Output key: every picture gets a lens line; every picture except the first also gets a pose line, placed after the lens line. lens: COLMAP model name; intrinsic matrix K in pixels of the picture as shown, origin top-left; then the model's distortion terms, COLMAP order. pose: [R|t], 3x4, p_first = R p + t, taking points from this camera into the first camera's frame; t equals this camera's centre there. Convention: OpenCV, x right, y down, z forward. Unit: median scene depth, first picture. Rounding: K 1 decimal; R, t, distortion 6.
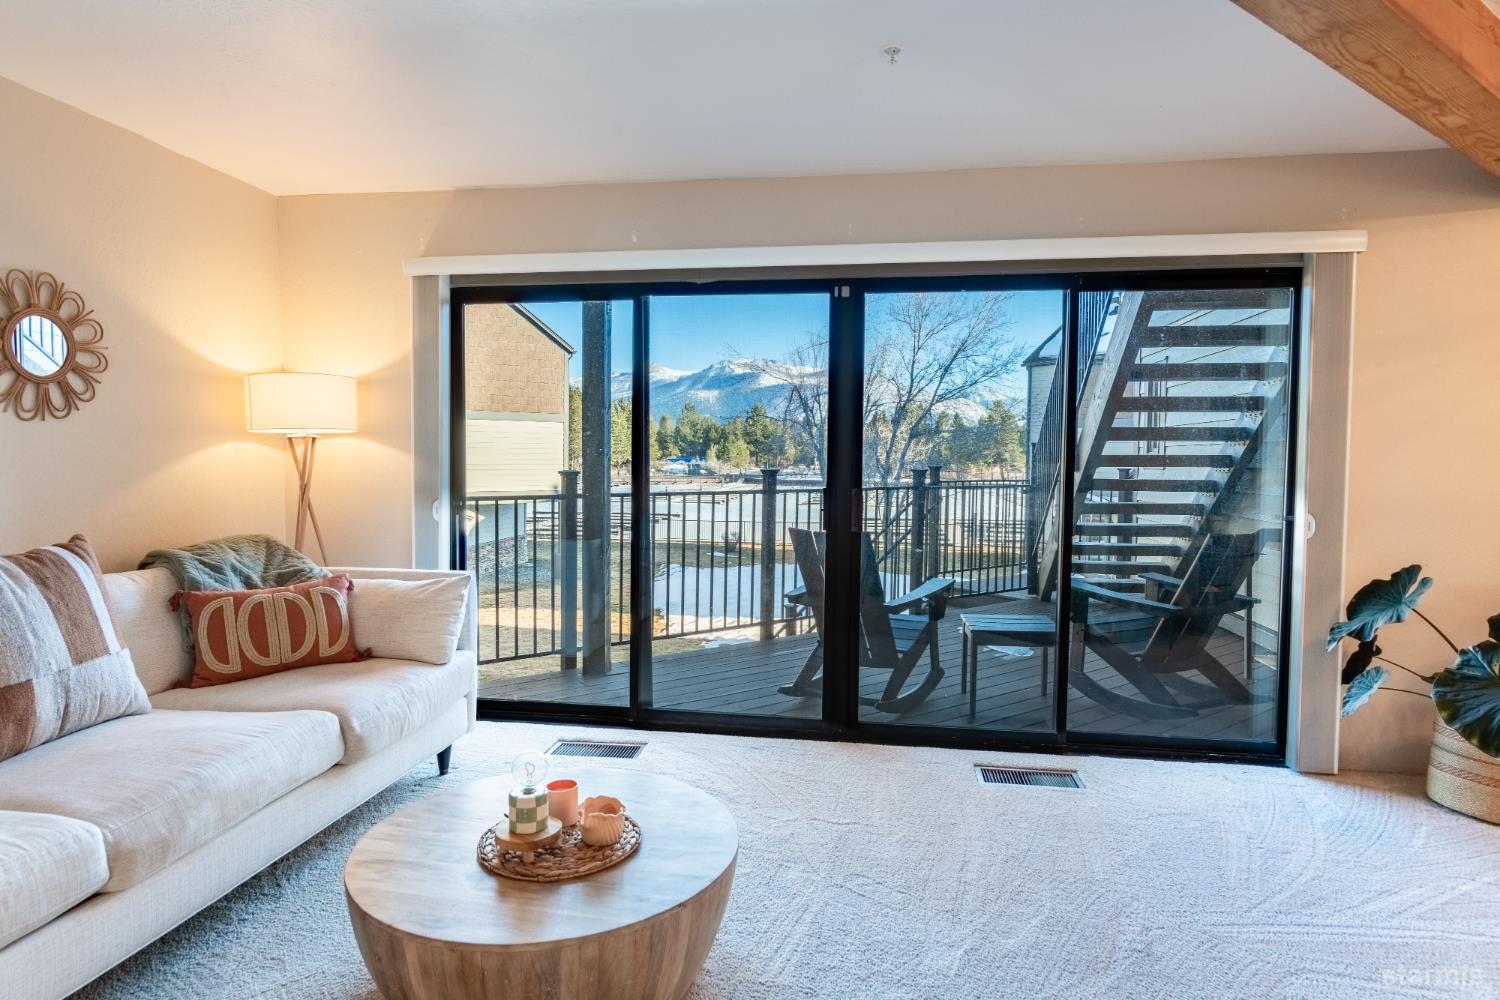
lens RADIAL K [[855.4, 0, 750.0], [0, 855.4, 500.0], [0, 0, 1]] dist [0.002578, 0.001289]
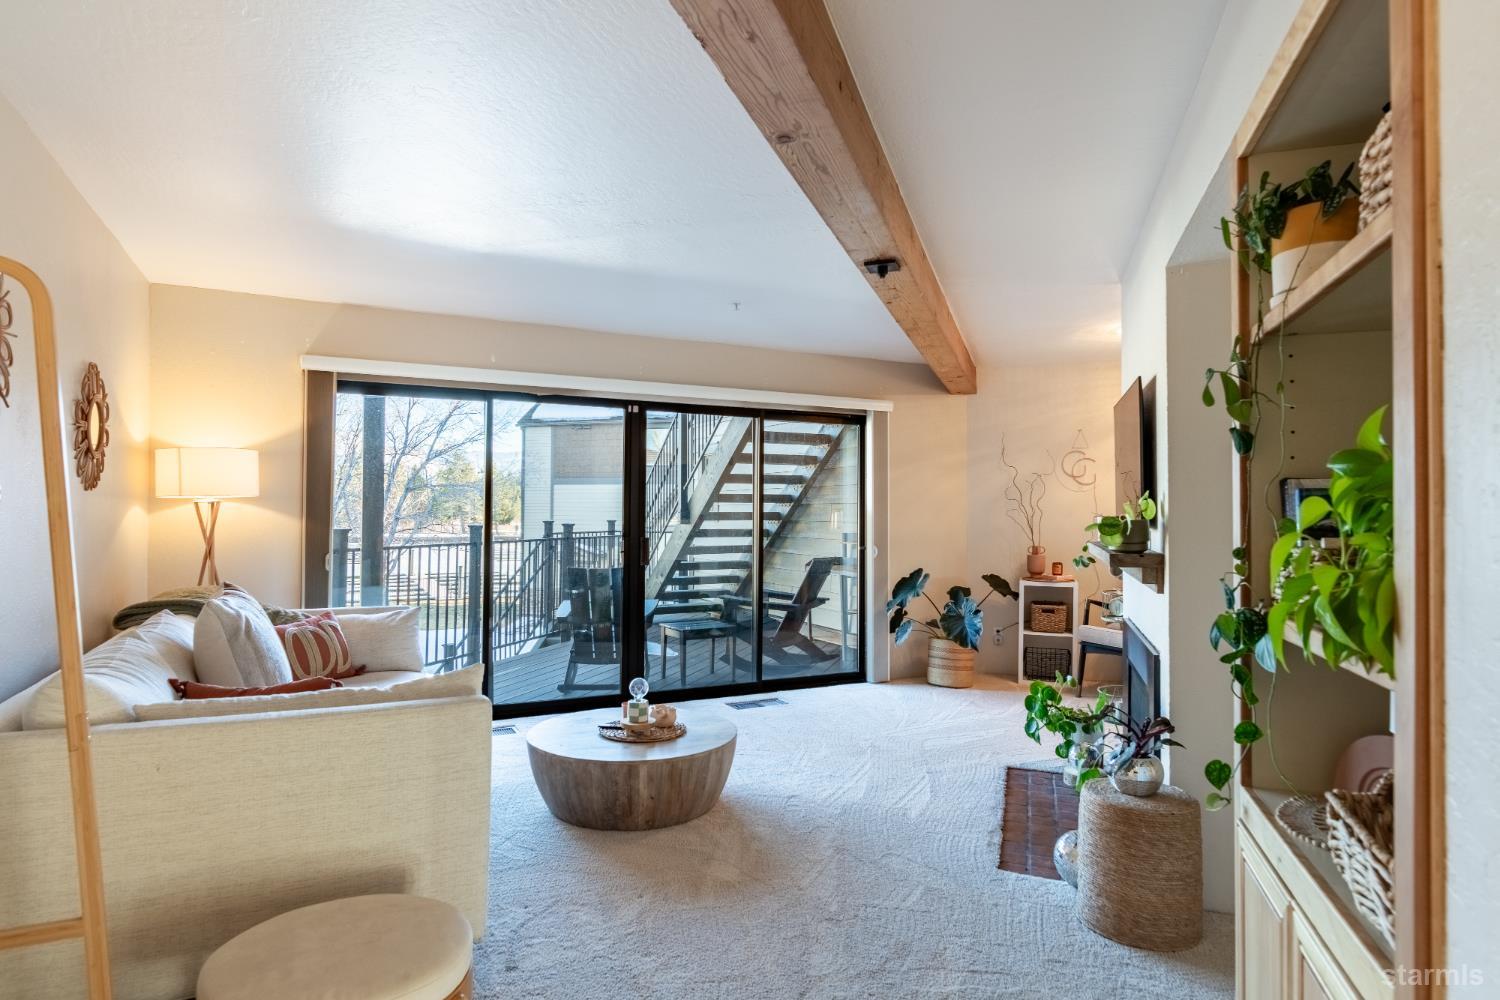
lens RADIAL K [[855.4, 0, 750.0], [0, 855.4, 500.0], [0, 0, 1]] dist [0.002578, 0.001289]
pose [[0.815675, 0.004827, 0.578491, -0.663909], [0.030933, 0.998171, -0.051943, 0.006206], [-0.577683, 0.060263, 0.814033, -0.391460]]
